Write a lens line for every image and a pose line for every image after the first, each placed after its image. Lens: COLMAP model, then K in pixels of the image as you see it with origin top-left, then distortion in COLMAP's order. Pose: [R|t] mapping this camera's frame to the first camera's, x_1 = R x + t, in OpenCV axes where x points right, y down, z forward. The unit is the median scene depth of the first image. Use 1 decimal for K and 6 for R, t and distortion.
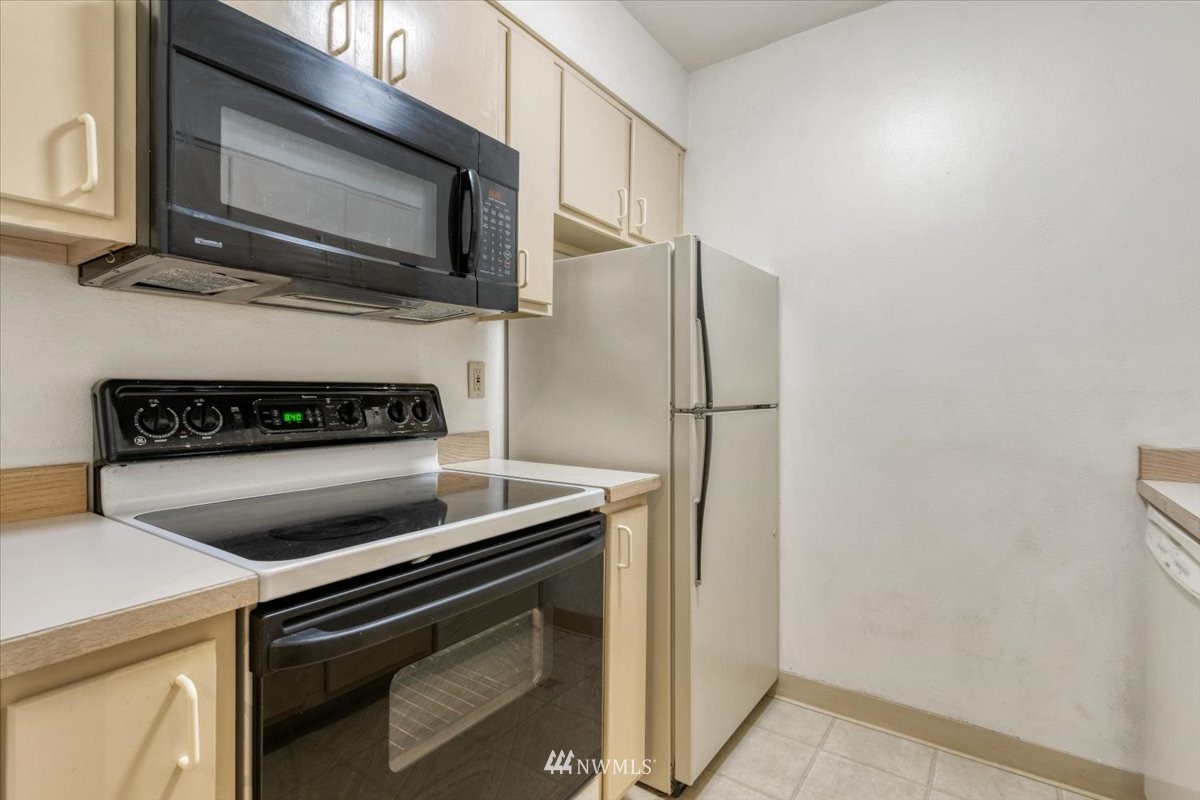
lens RADIAL K [[577.6, 0, 601.4], [0, 577.6, 392.6], [0, 0, 1]] dist [0.003070, 0.000286]
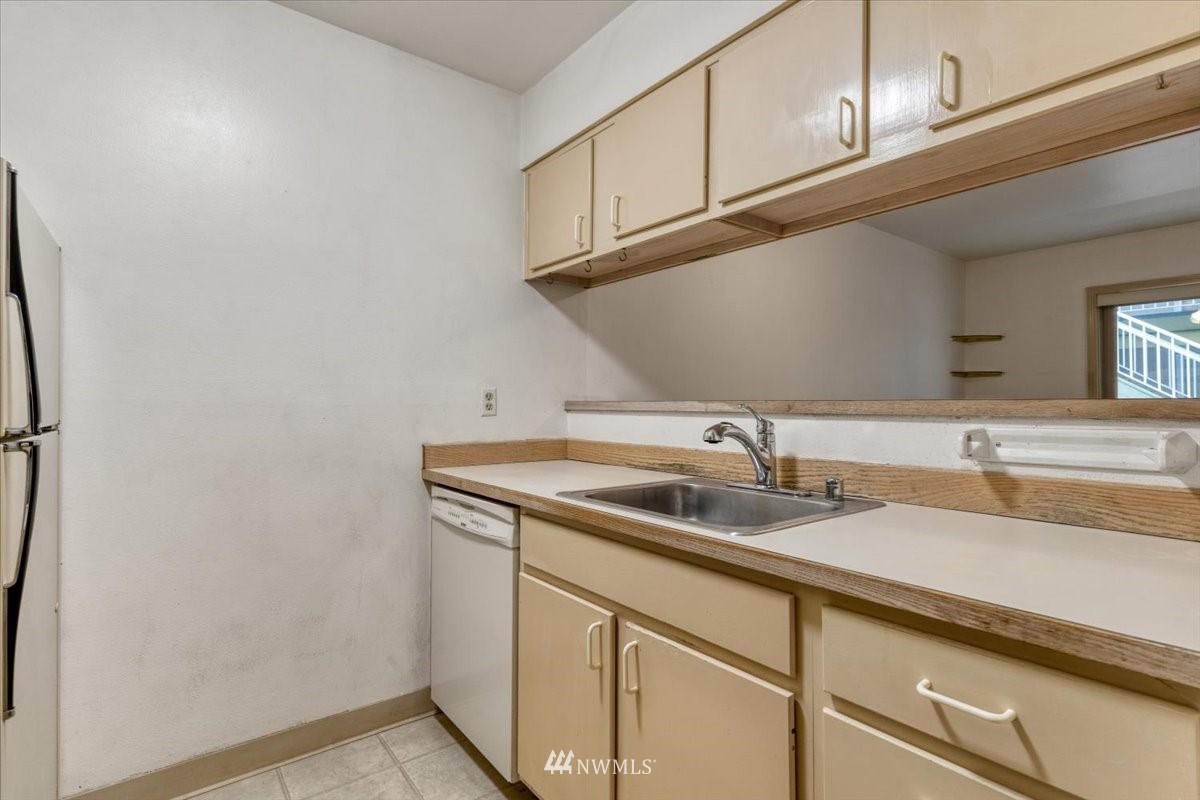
lens RADIAL K [[579.2, 0, 603.6], [0, 579.2, 389.1], [0, 0, 1]] dist [0.002570, -0.000128]
pose [[0.292868, 0.019158, 0.955961, -0.249975], [0.006820, 0.999732, -0.022124, -0.004446], [-0.956128, 0.012999, 0.292659, 0.197084]]
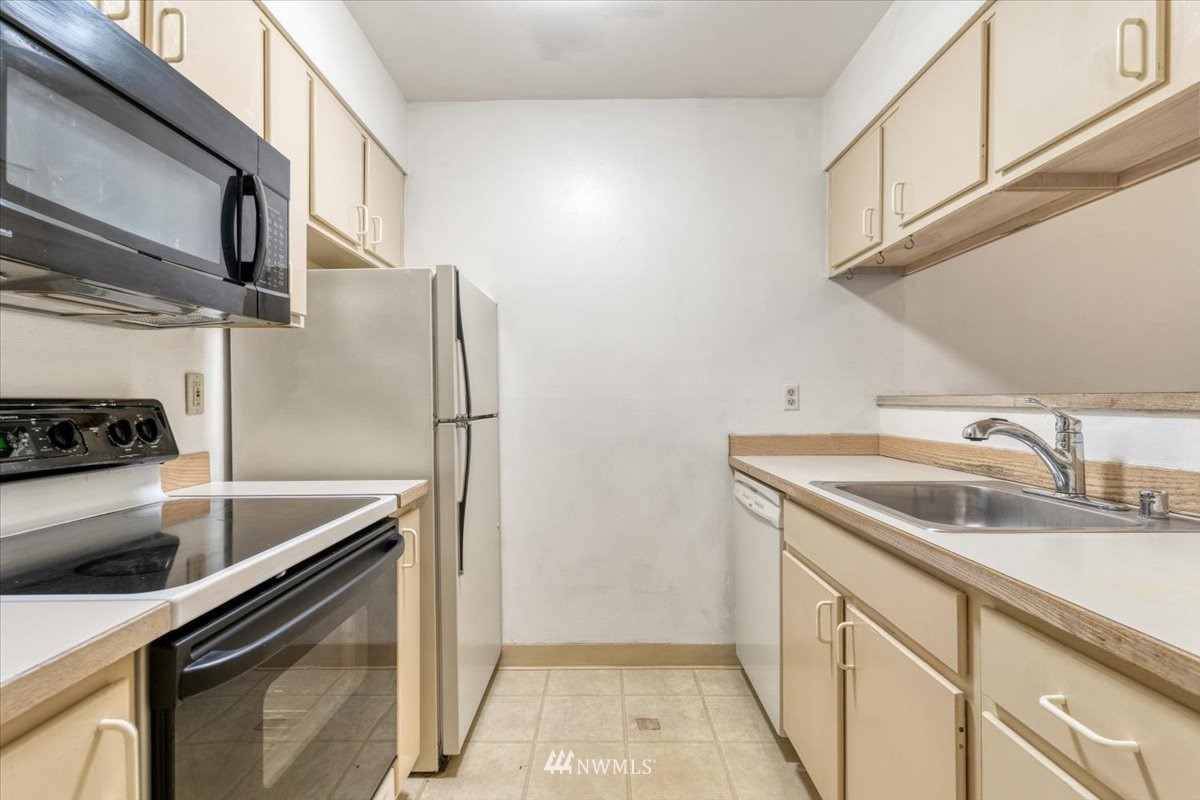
lens RADIAL K [[577.6, 0, 601.4], [0, 577.6, 392.6], [0, 0, 1]] dist [0.003070, 0.000286]
pose [[0.820685, -0.002656, 0.571375, -0.251279], [0.013341, 0.999806, -0.014514, -0.003132], [-0.571225, 0.019534, 0.820561, -0.090635]]
